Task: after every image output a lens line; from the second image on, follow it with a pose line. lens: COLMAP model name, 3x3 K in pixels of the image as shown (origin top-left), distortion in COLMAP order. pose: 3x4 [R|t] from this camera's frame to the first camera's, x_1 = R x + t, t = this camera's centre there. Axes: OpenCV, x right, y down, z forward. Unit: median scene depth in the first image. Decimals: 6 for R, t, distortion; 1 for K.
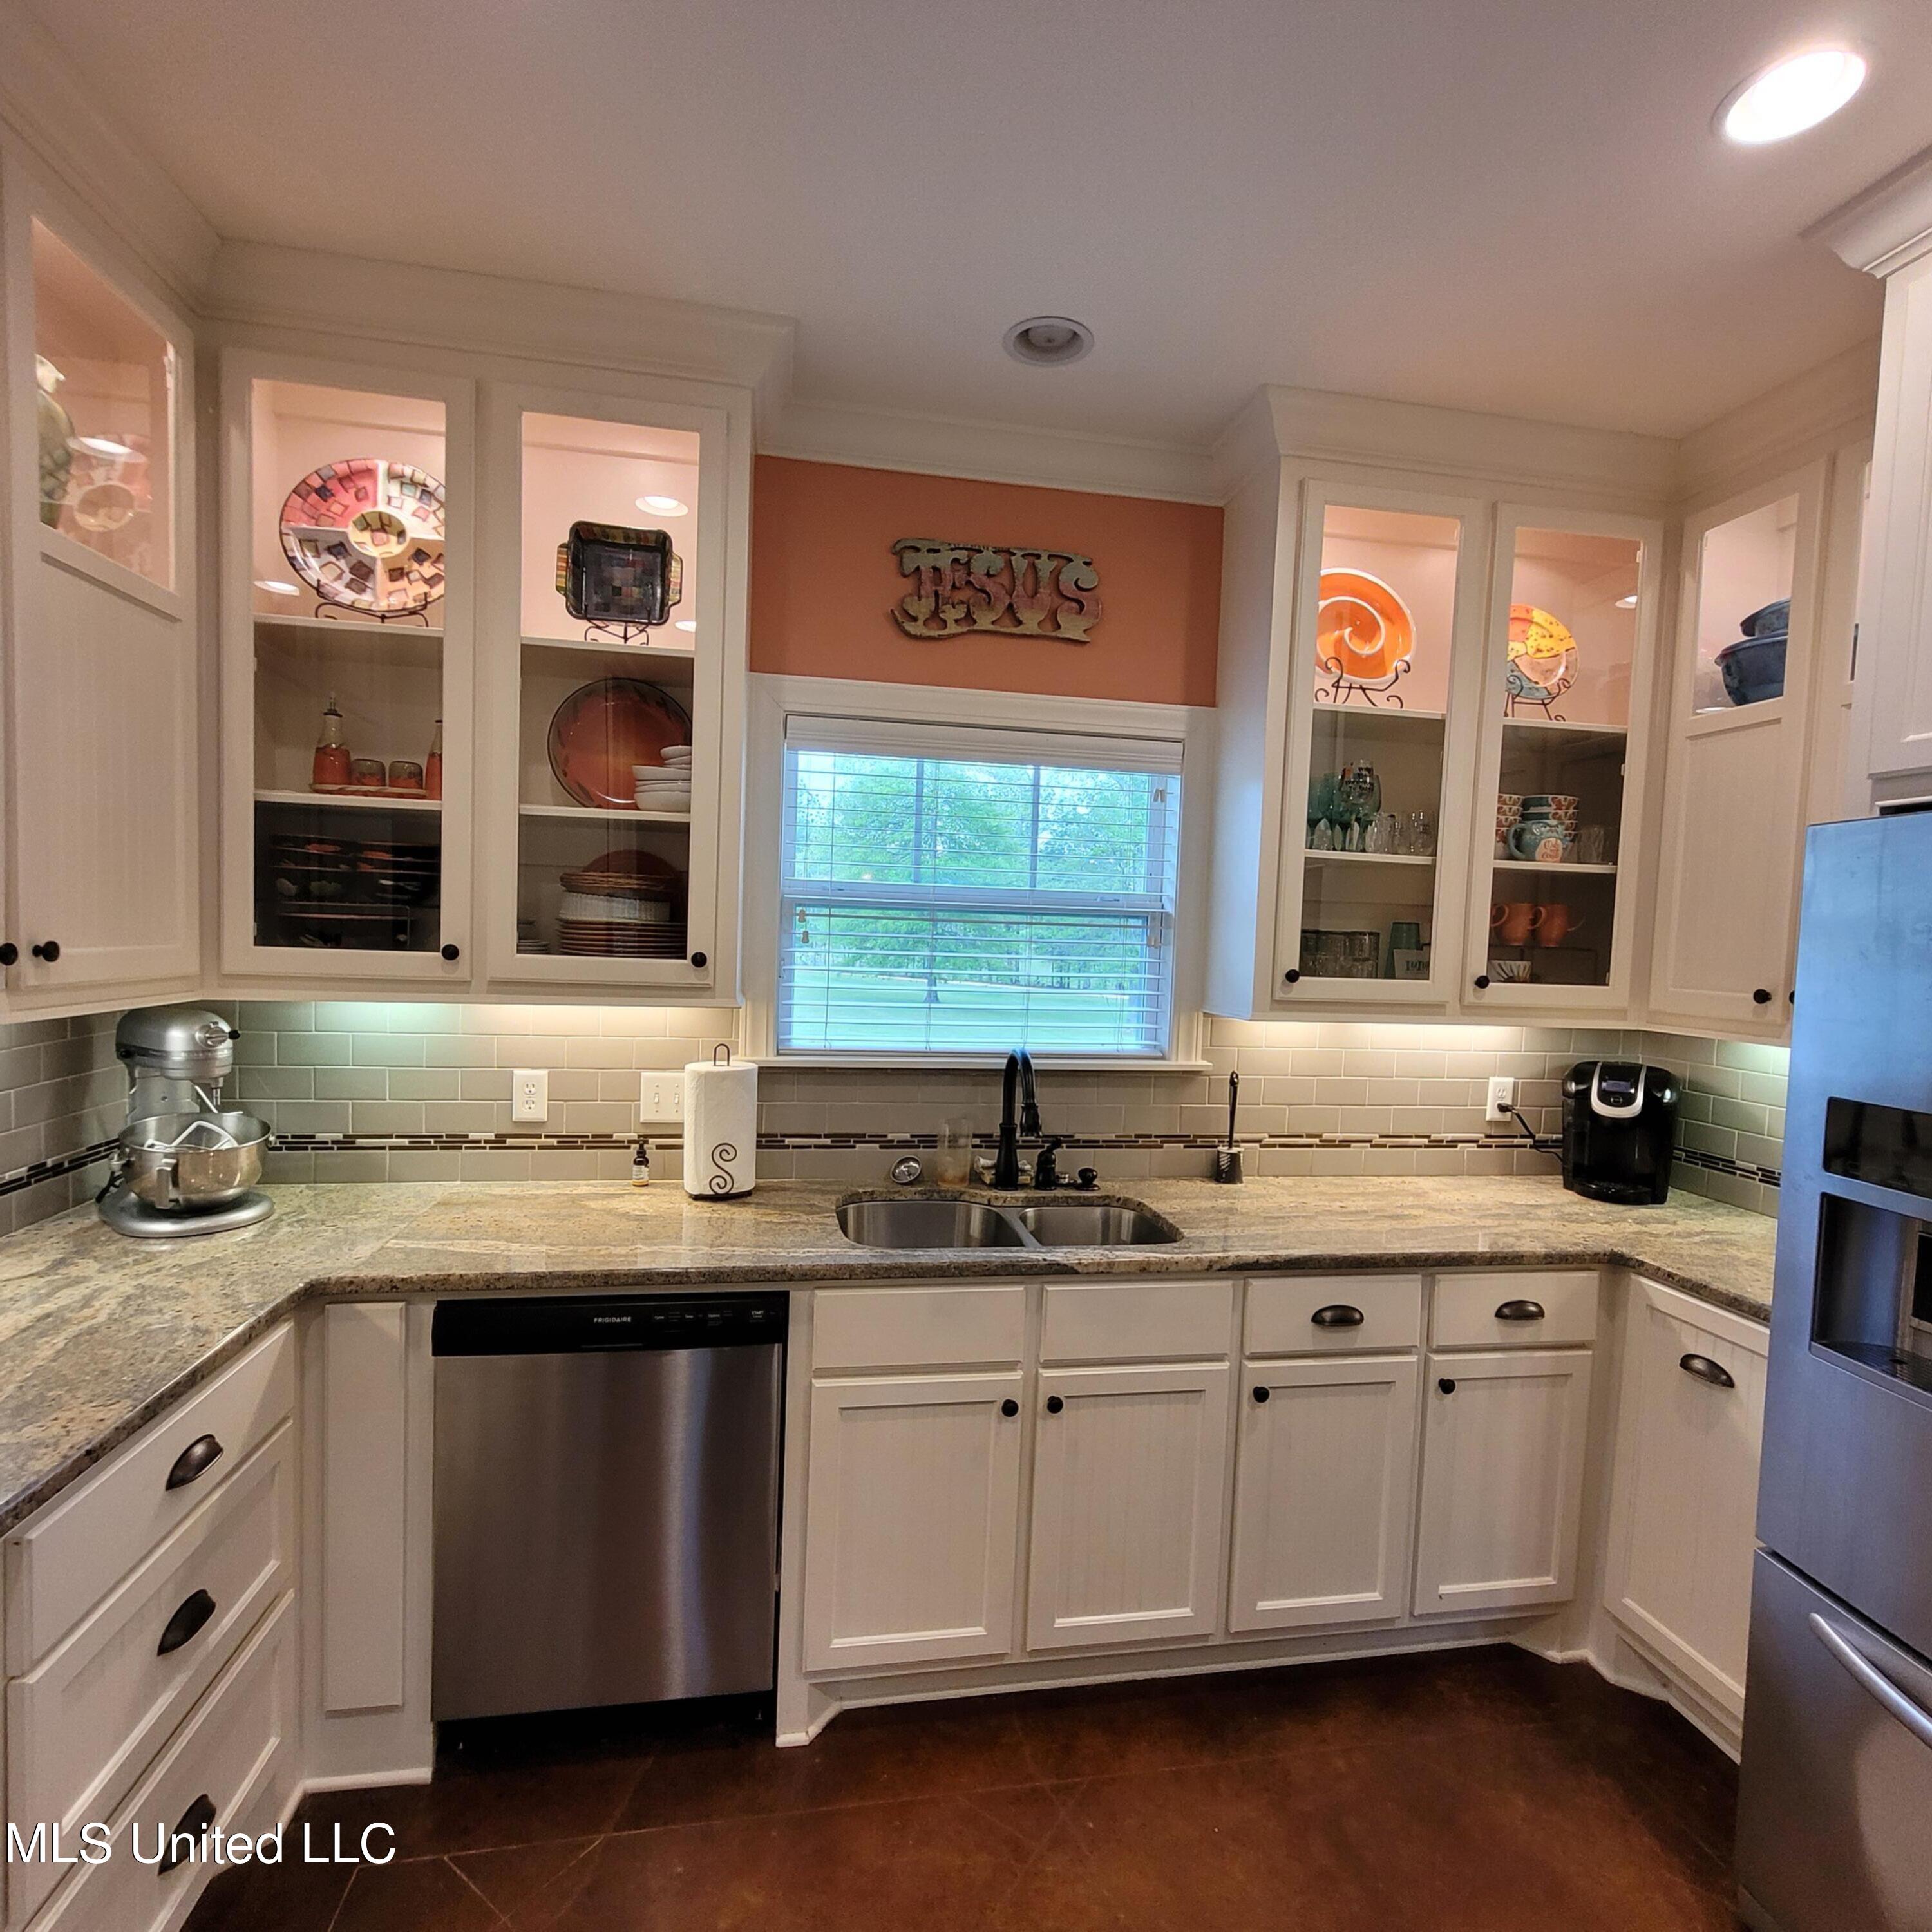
lens RADIAL K [[1015.3, 0, 961.8], [0, 1015.3, 983.8], [0, 0, 1]] dist [0.003499, 0.001305]
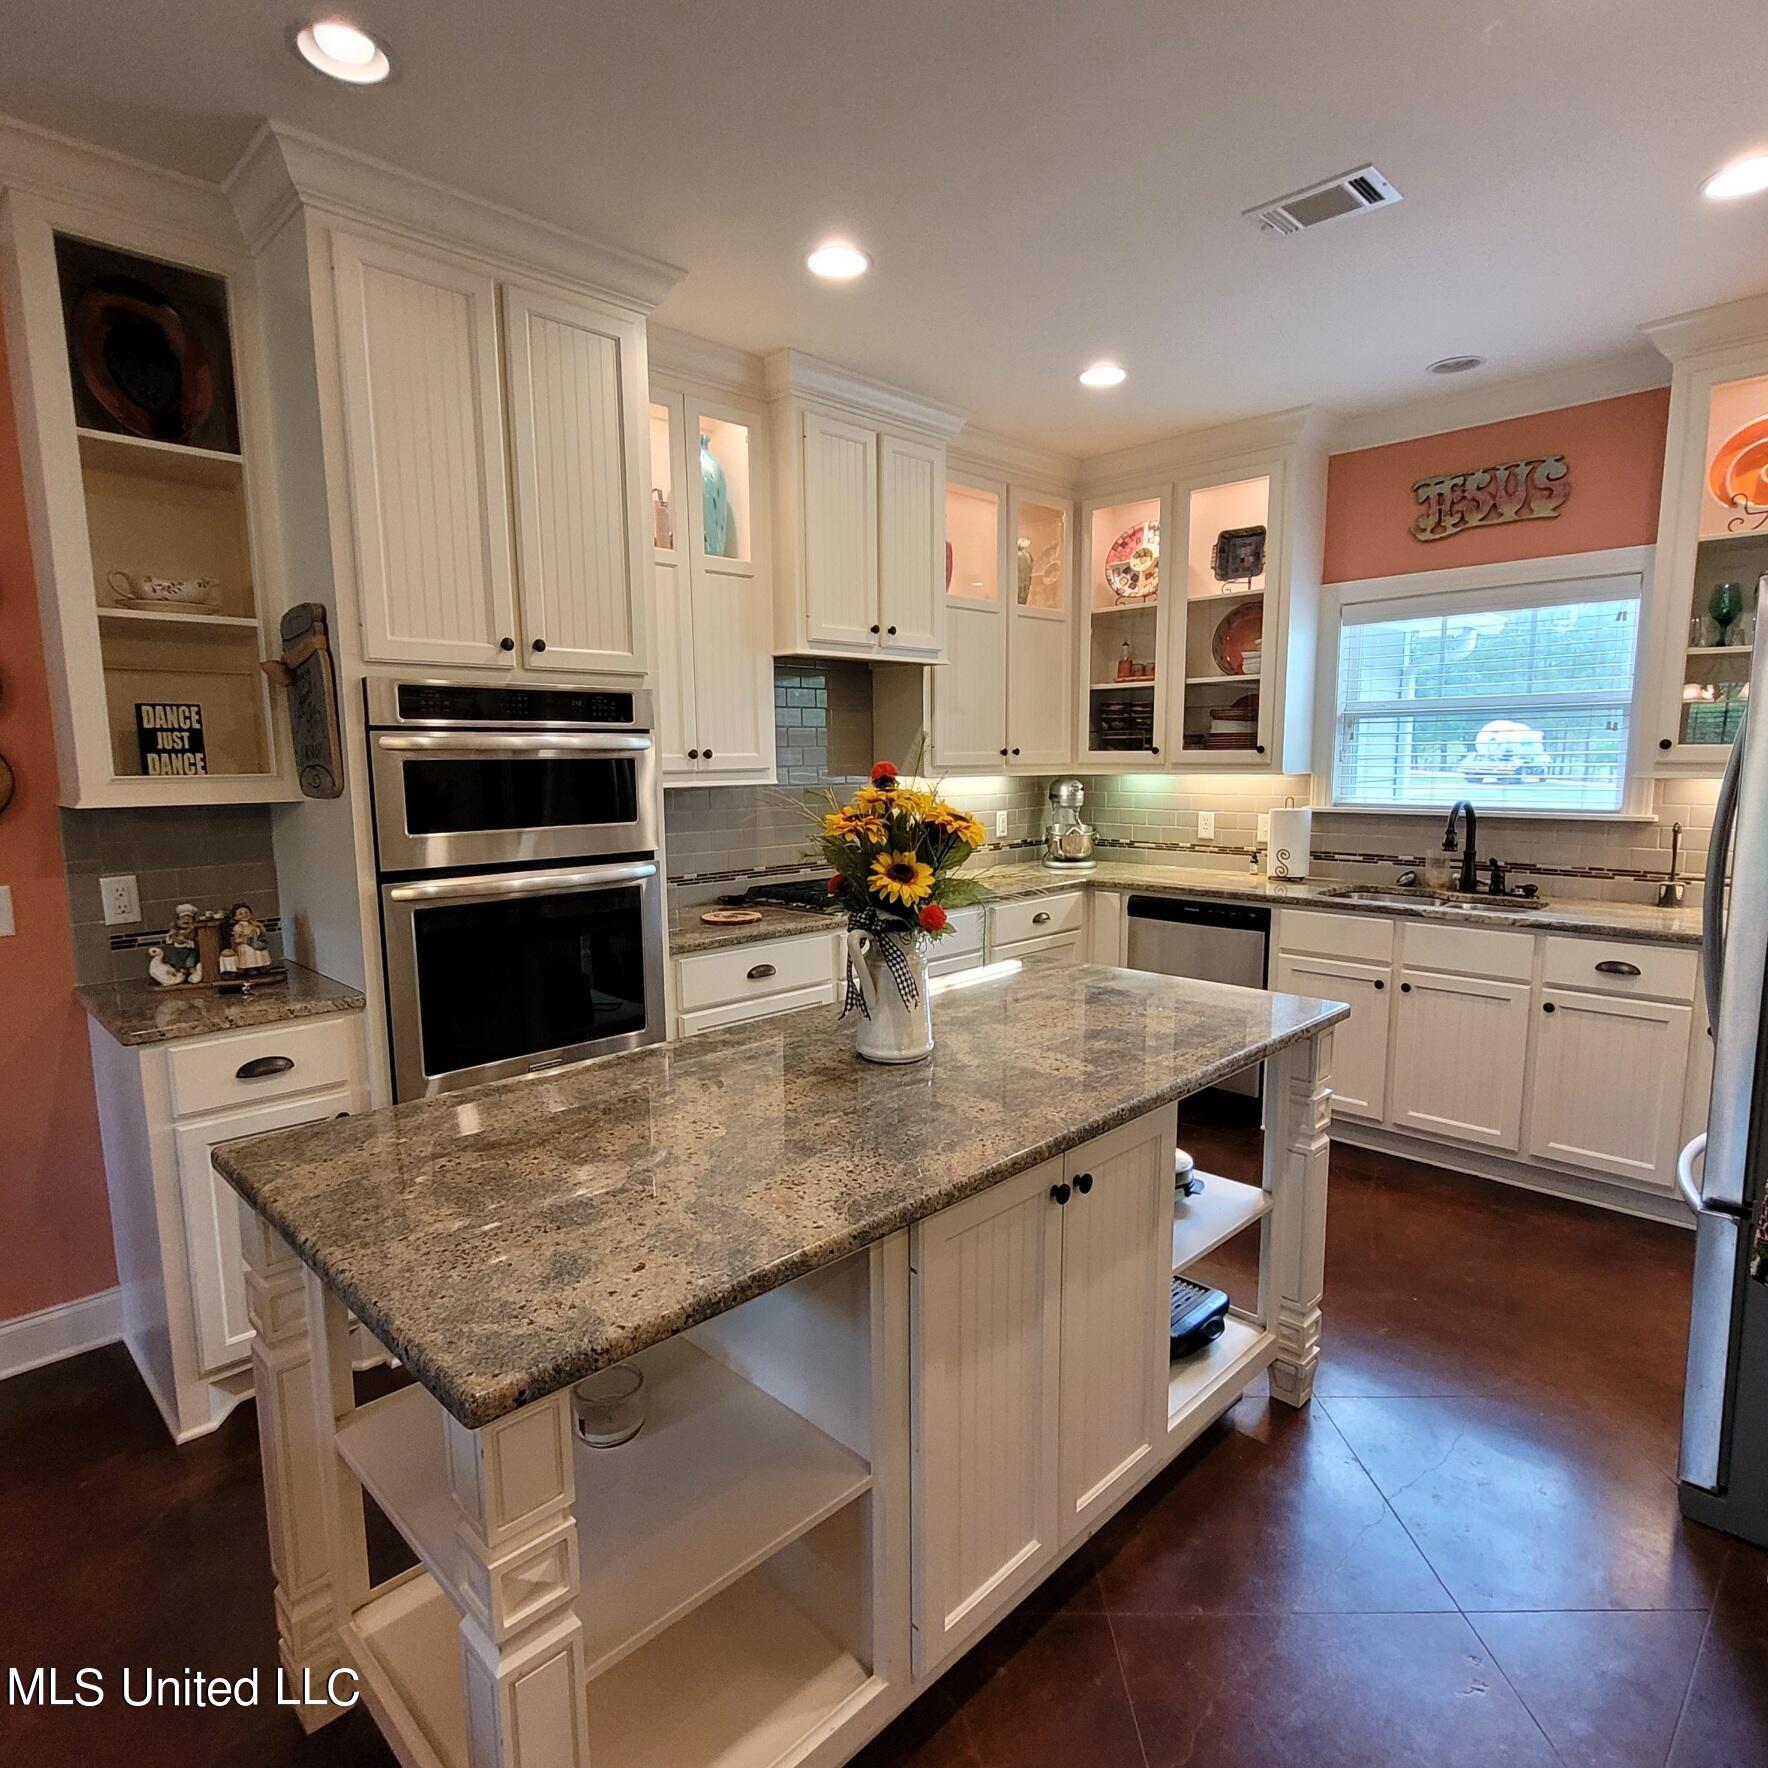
lens RADIAL K [[1051.8, 0, 882.5], [0, 1051.8, 896.5], [0, 0, 1]] dist [0.015539, -0.011278]
pose [[0.573149, 0.069194, -0.816525, 0.896398], [-0.013598, 0.997095, 0.074951, 0.104360], [0.819339, -0.031855, 0.572424, -0.689677]]
